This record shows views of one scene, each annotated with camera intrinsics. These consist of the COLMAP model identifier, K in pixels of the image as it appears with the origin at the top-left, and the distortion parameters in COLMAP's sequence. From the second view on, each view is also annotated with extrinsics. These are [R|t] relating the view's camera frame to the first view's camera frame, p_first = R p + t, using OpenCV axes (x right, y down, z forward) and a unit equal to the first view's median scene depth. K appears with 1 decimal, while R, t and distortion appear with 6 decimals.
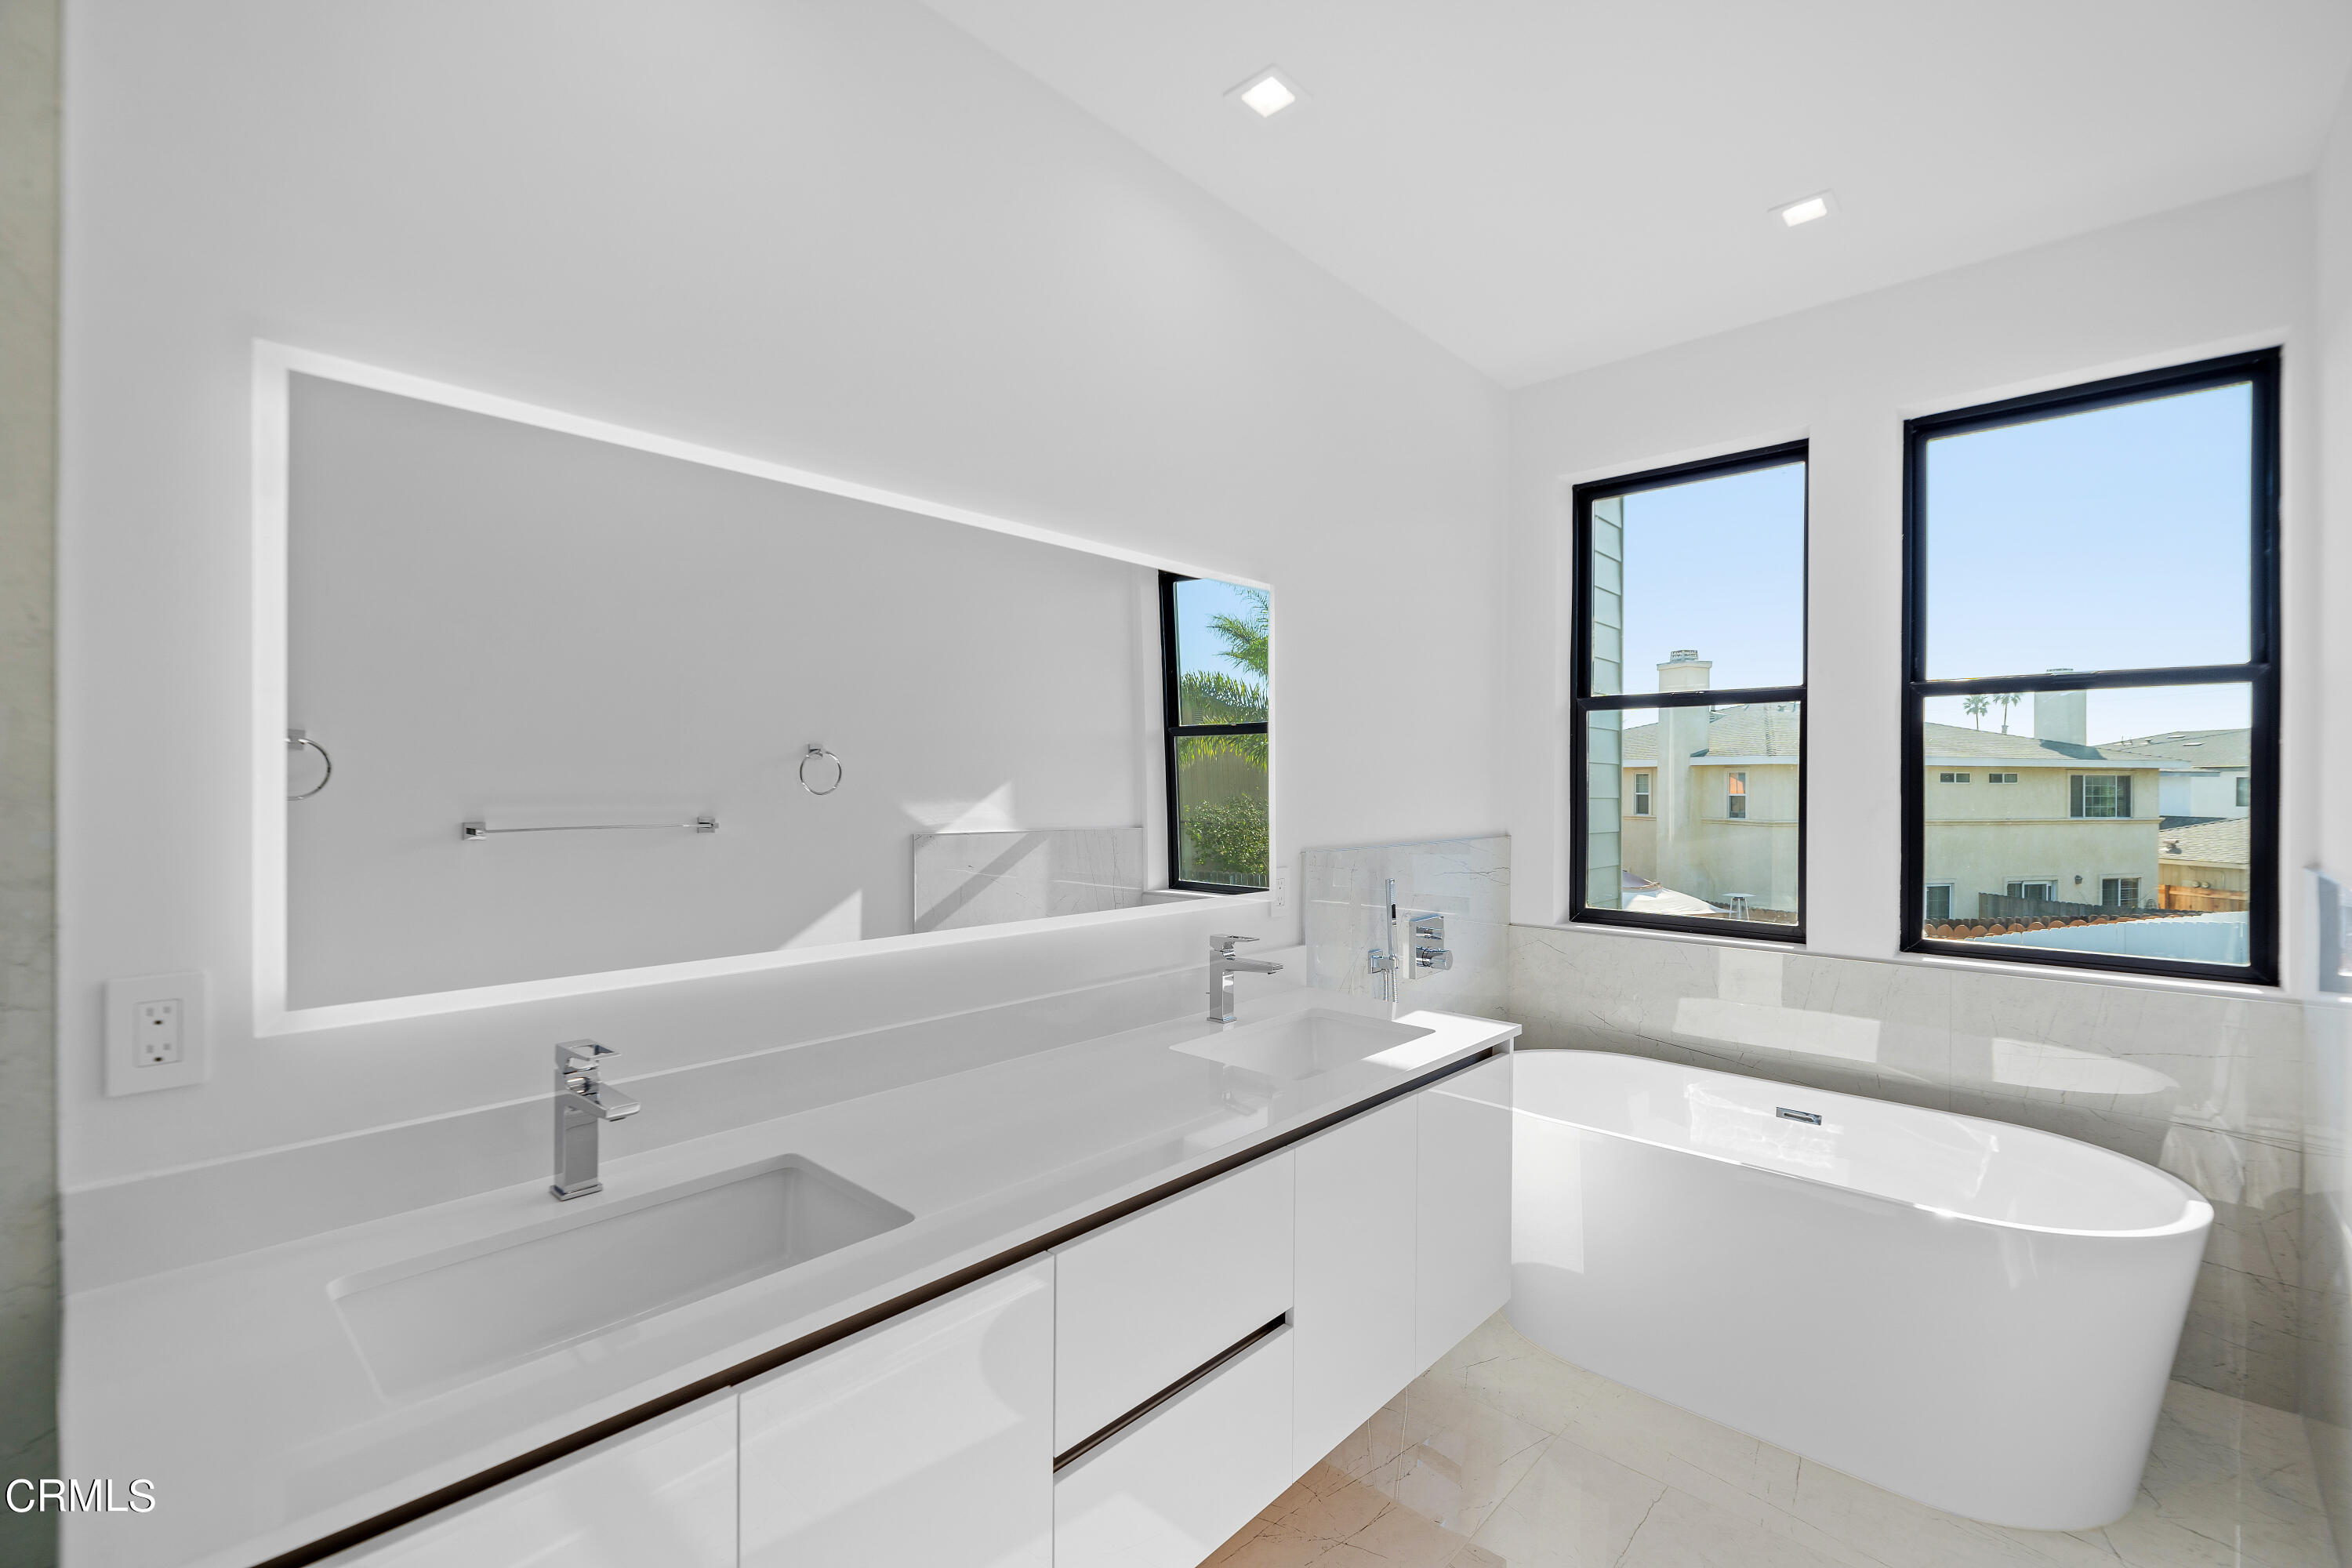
lens RADIAL K [[1013.1, 0, 1176.0], [0, 1013.1, 784.0], [0, 0, 1]] dist [0.000038, -0.000157]
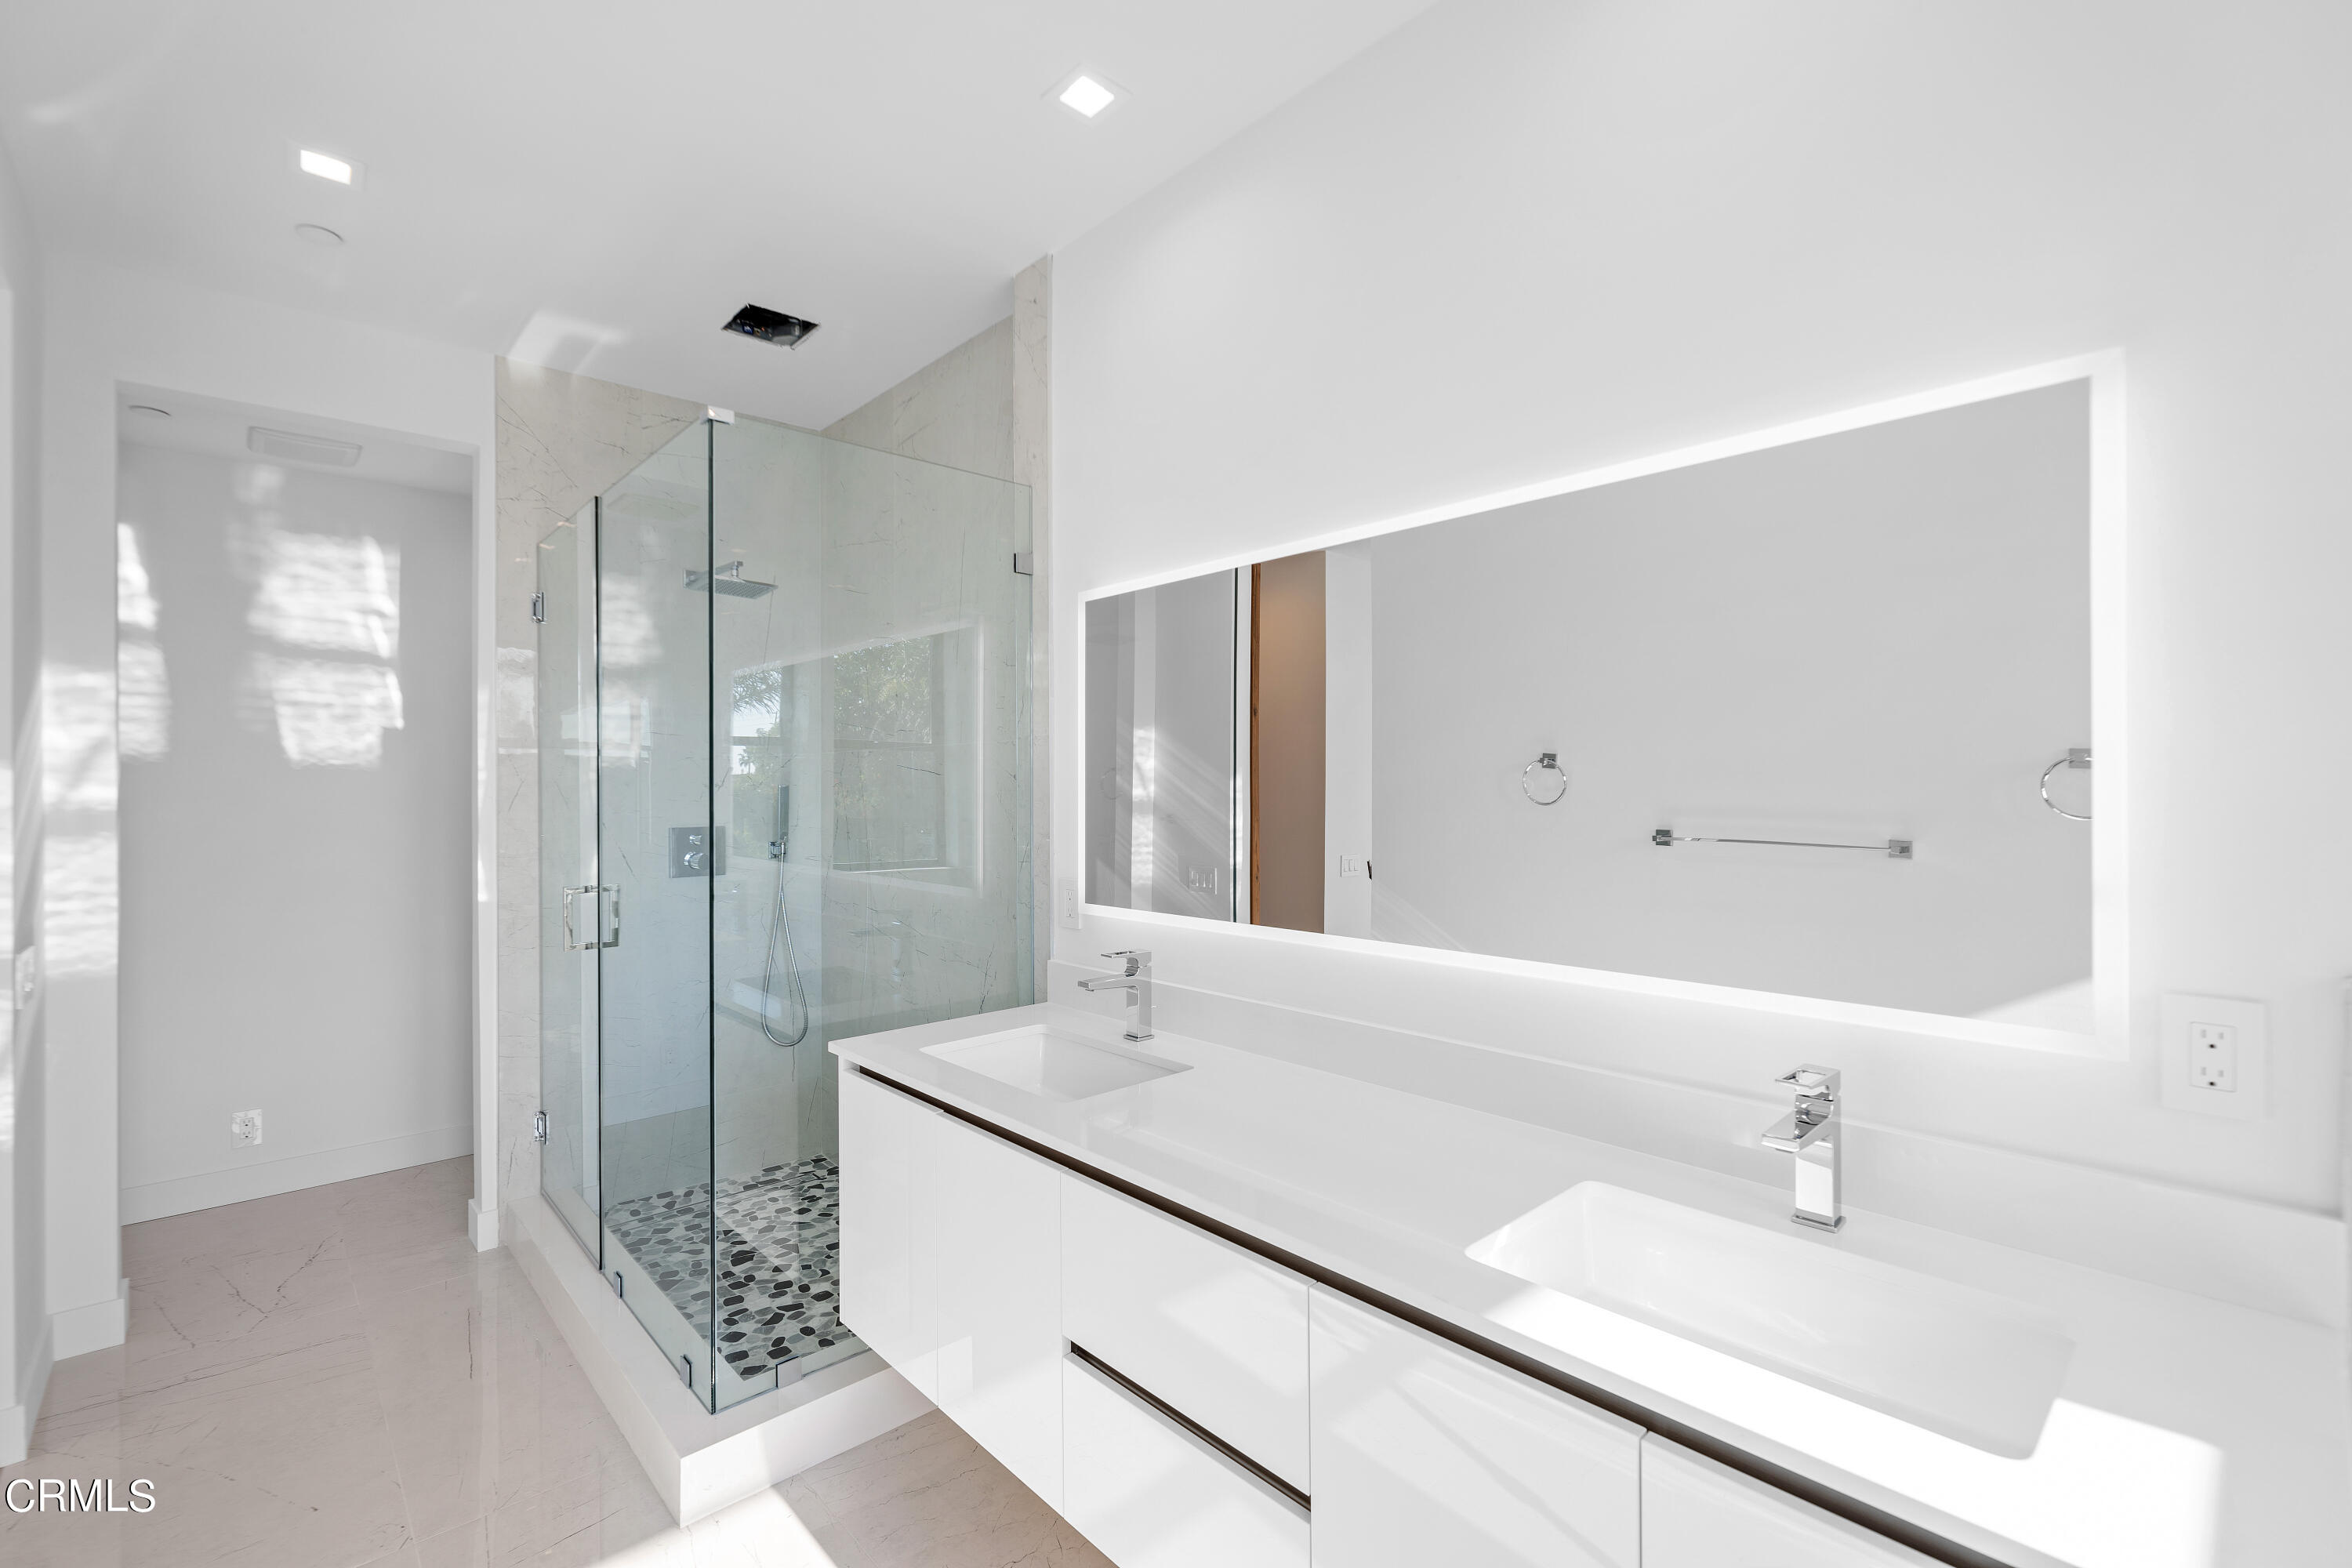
lens RADIAL K [[1013.1, 0, 1176.0], [0, 1013.1, 784.0], [0, 0, 1]] dist [0.000038, -0.000157]
pose [[-0.077933, -0.018331, -0.996790, 1.058230], [-0.003146, 0.999830, -0.018141, 0.008450], [0.996954, 0.001722, -0.077977, 1.161606]]
